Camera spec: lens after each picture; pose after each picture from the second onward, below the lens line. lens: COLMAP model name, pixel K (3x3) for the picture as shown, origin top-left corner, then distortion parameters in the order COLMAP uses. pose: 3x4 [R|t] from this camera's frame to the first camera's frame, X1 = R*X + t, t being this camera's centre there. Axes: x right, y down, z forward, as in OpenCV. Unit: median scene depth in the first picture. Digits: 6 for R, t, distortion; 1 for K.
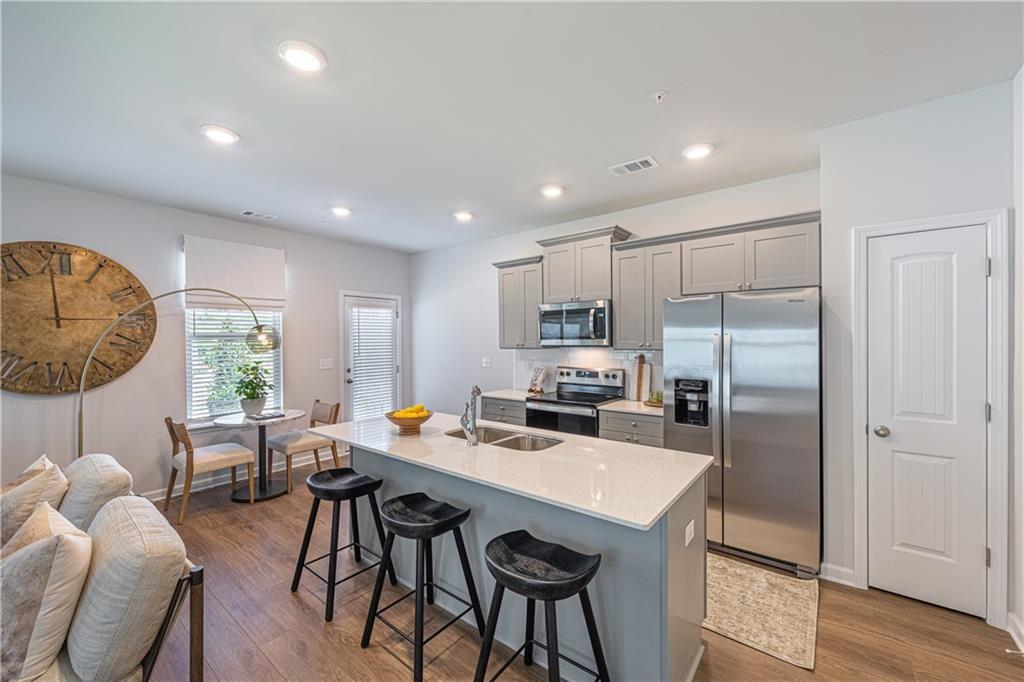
lens RADIAL K [[404.4, 0, 509.4], [0, 404.4, 340.8], [0, 0, 1]] dist [0.000607, 0.000511]
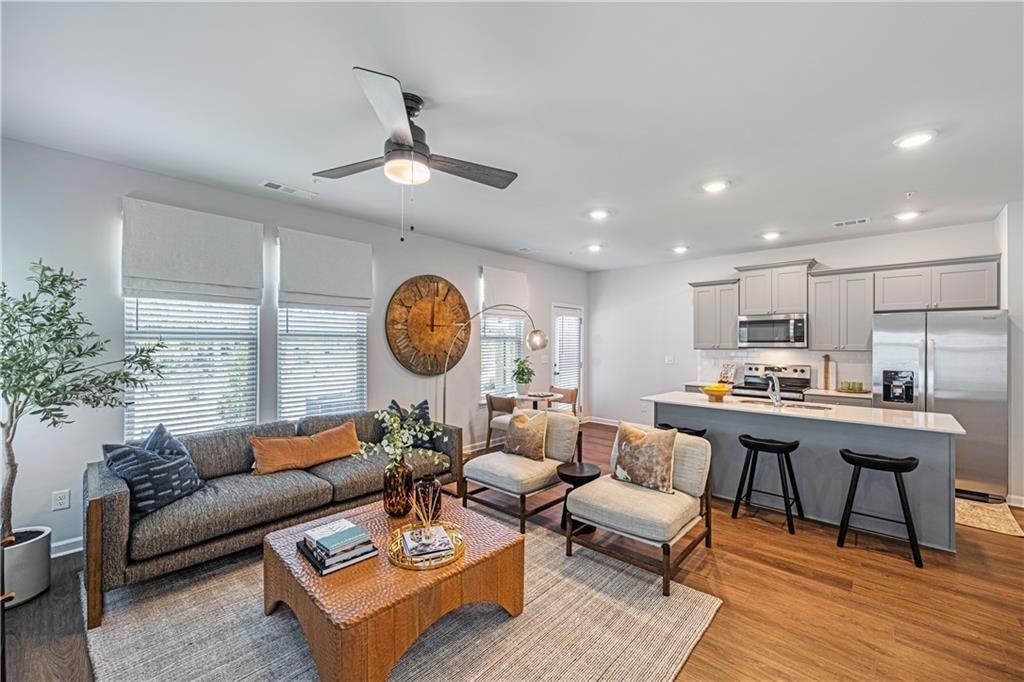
lens RADIAL K [[406.0, 0, 513.2], [0, 406.0, 343.0], [0, 0, 1]] dist [0.000757, 0.000116]
pose [[0.996070, 0.009822, -0.088028, -0.649326], [-0.009814, 0.999952, 0.000523, 0.006714], [0.088028, 0.000343, 0.996118, -0.462795]]
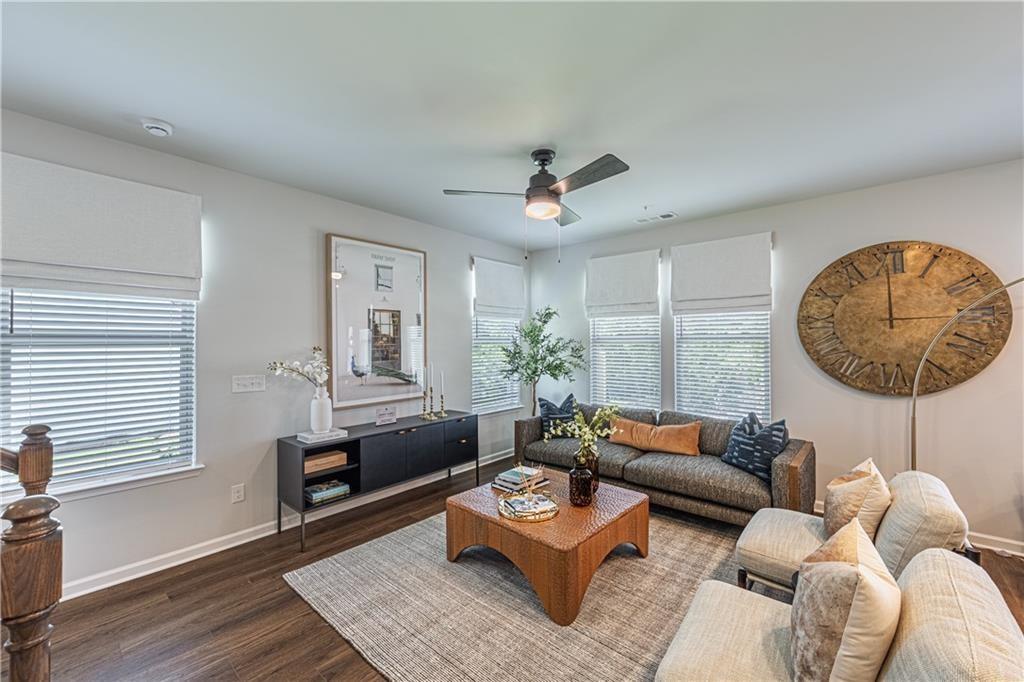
lens RADIAL K [[404.4, 0, 509.4], [0, 404.4, 340.8], [0, 0, 1]] dist [0.000607, 0.000511]
pose [[-0.046346, -0.001697, -0.998924, -0.082801], [0.001618, 0.999997, -0.001774, -0.001288], [0.998924, -0.001699, -0.046344, 0.110677]]
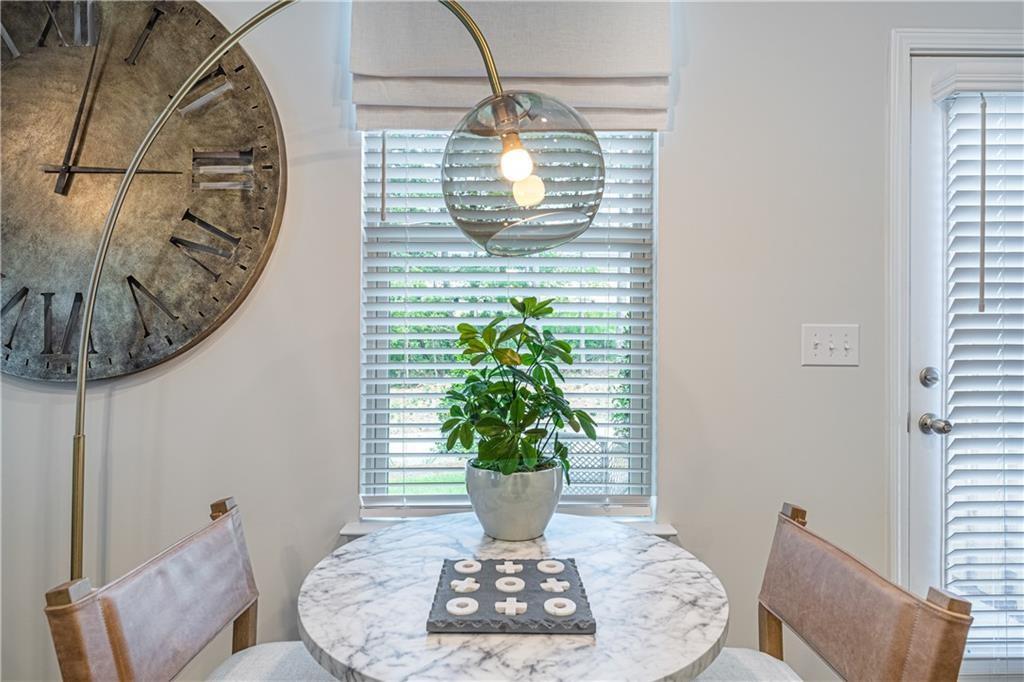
lens RADIAL K [[551.5, 0, 512.0], [0, 551.5, 341.0], [0, 0, 1]] dist [0.001618, 0.000595]
pose [[0.626492, 0.006595, -0.779400, -0.465356], [-0.014572, 0.999889, -0.003253, 0.088190], [0.779291, 0.013395, 0.626519, 0.956121]]
